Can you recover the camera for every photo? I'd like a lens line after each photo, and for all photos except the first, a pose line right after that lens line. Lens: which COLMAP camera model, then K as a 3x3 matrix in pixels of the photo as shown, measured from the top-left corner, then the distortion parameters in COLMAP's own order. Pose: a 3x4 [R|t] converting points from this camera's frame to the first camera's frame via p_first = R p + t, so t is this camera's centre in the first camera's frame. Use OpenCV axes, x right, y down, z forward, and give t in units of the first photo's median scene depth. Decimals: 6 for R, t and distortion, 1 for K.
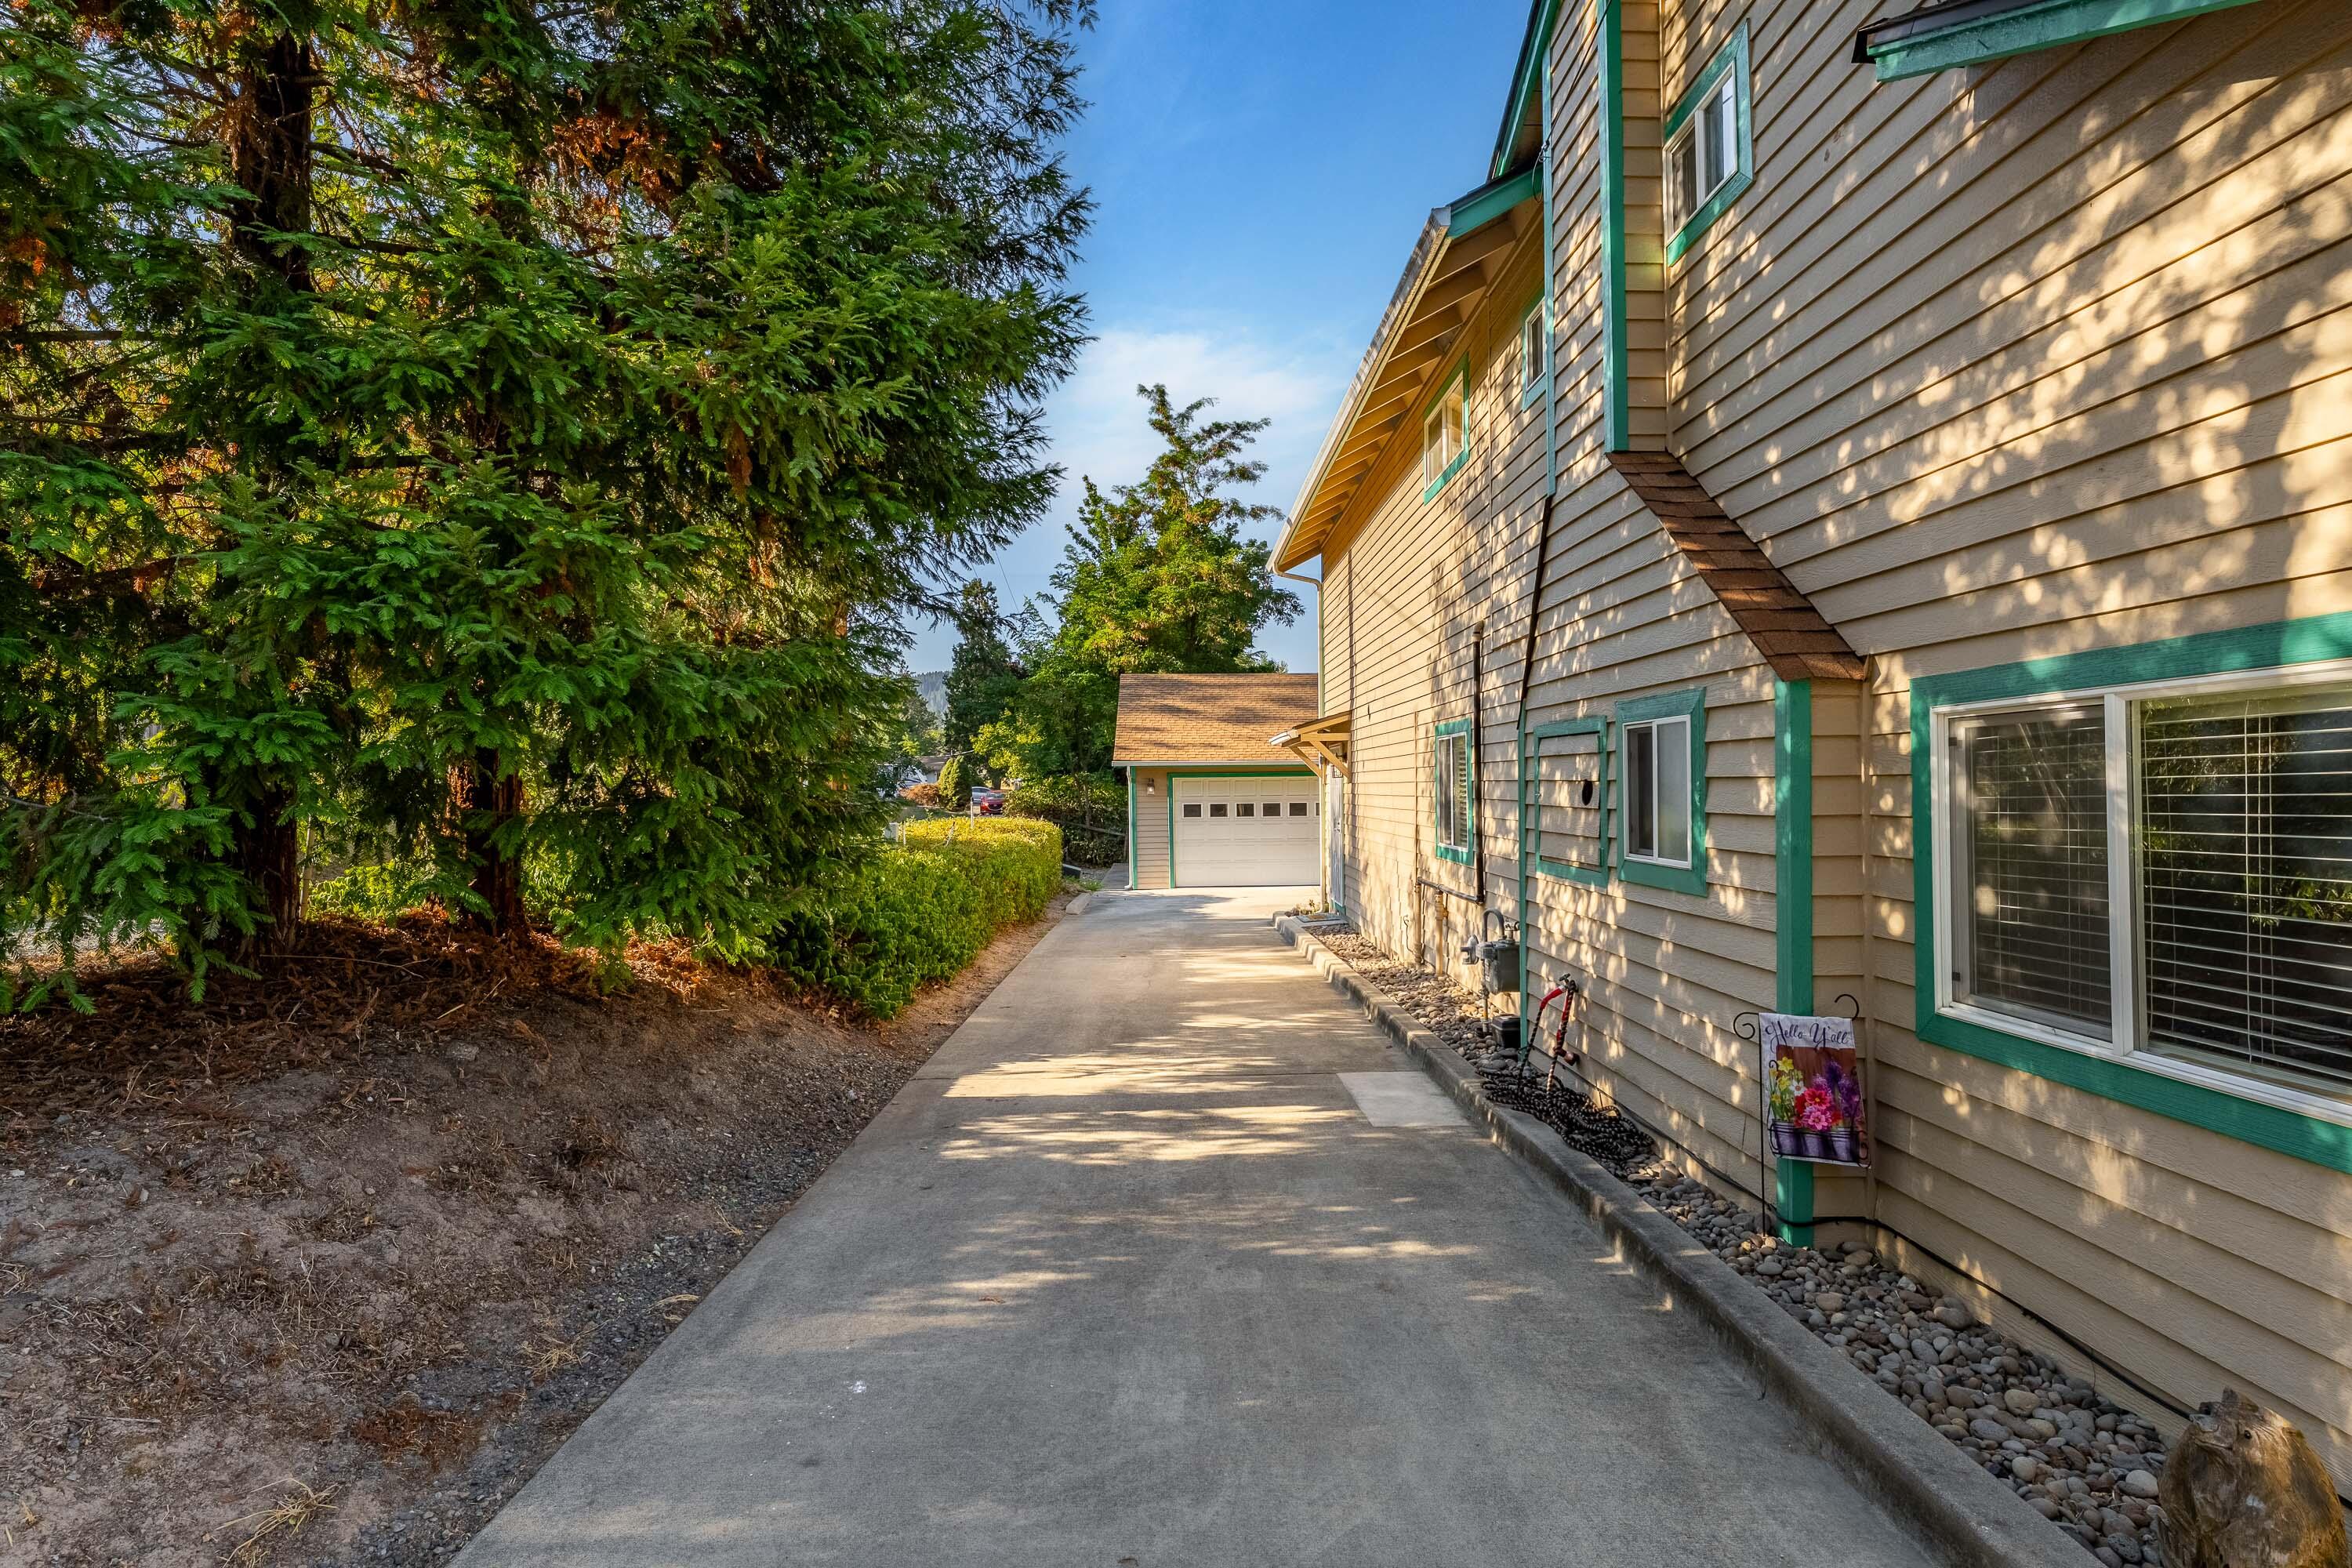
lens RADIAL K [[1086.7, 0, 1187.2], [0, 1086.7, 774.2], [0, 0, 1]] dist [0.002801, -0.000241]
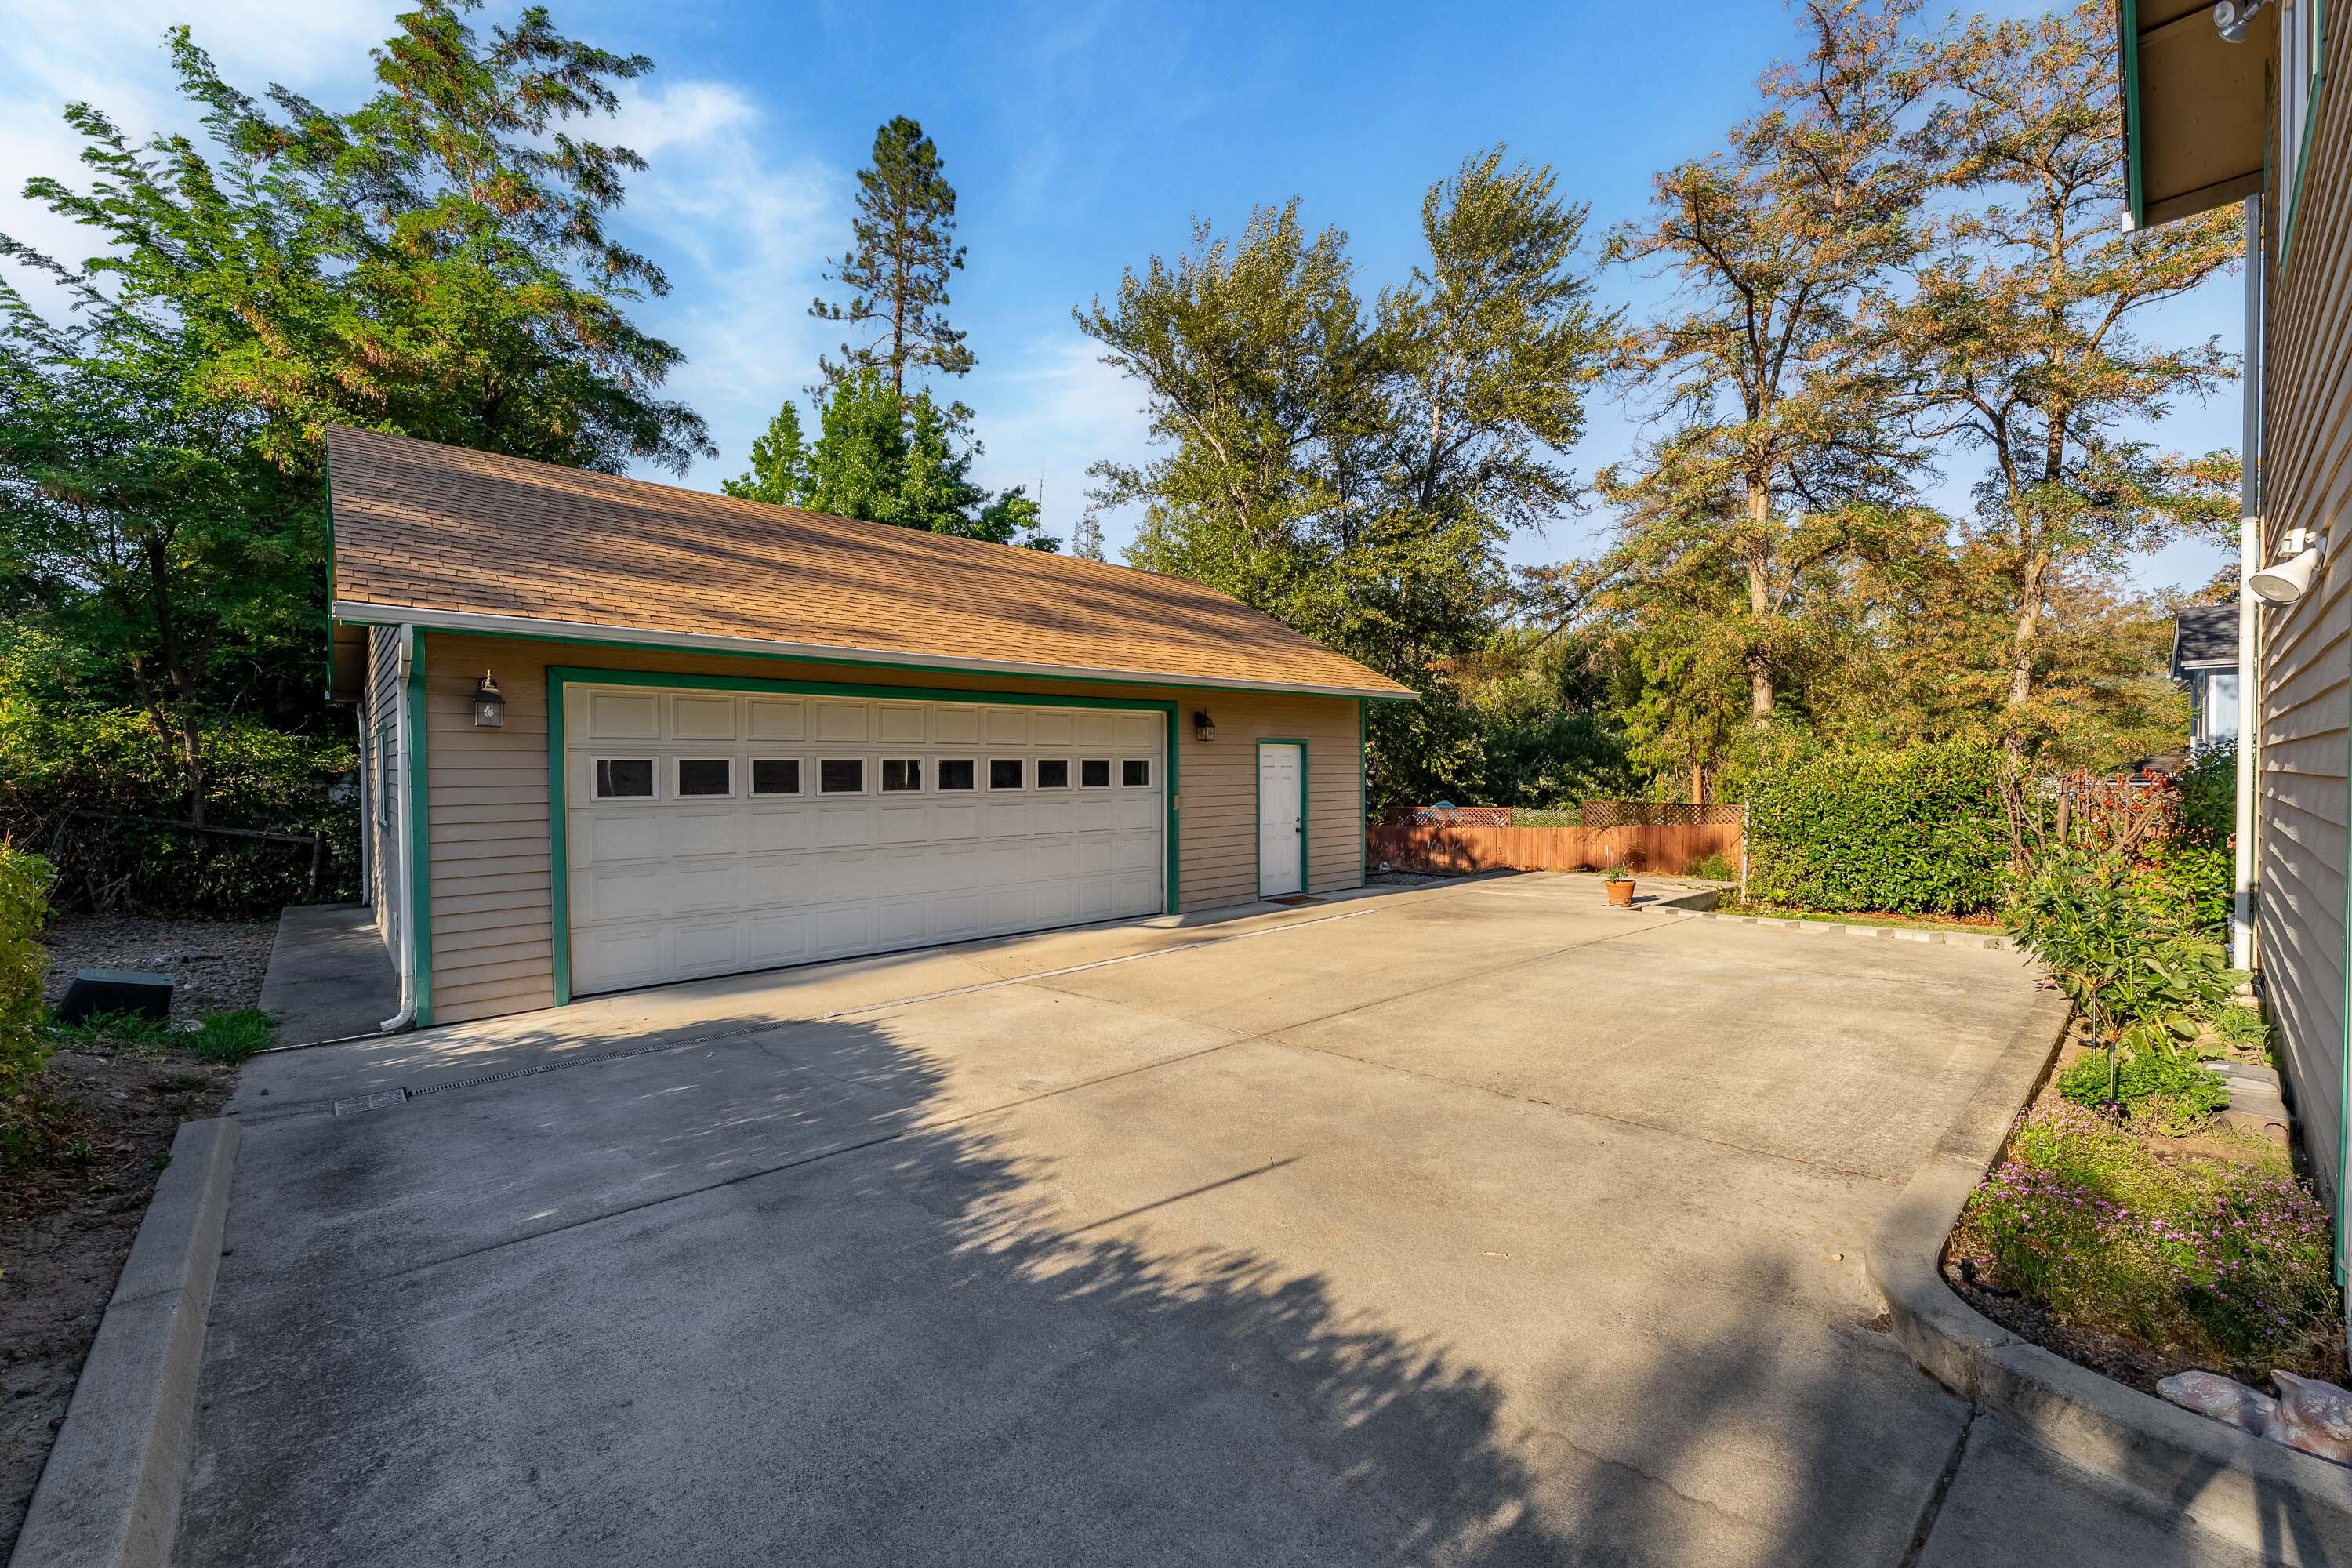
lens RADIAL K [[937.4, 0, 1187.8], [0, 937.4, 782.7], [0, 0, 1]] dist [-0.000525, -0.000323]
pose [[0.747252, -0.008452, 0.664487, -0.060945], [-0.010042, 0.999661, 0.024008, 0.025622], [-0.664464, -0.024613, 0.746914, 0.646869]]
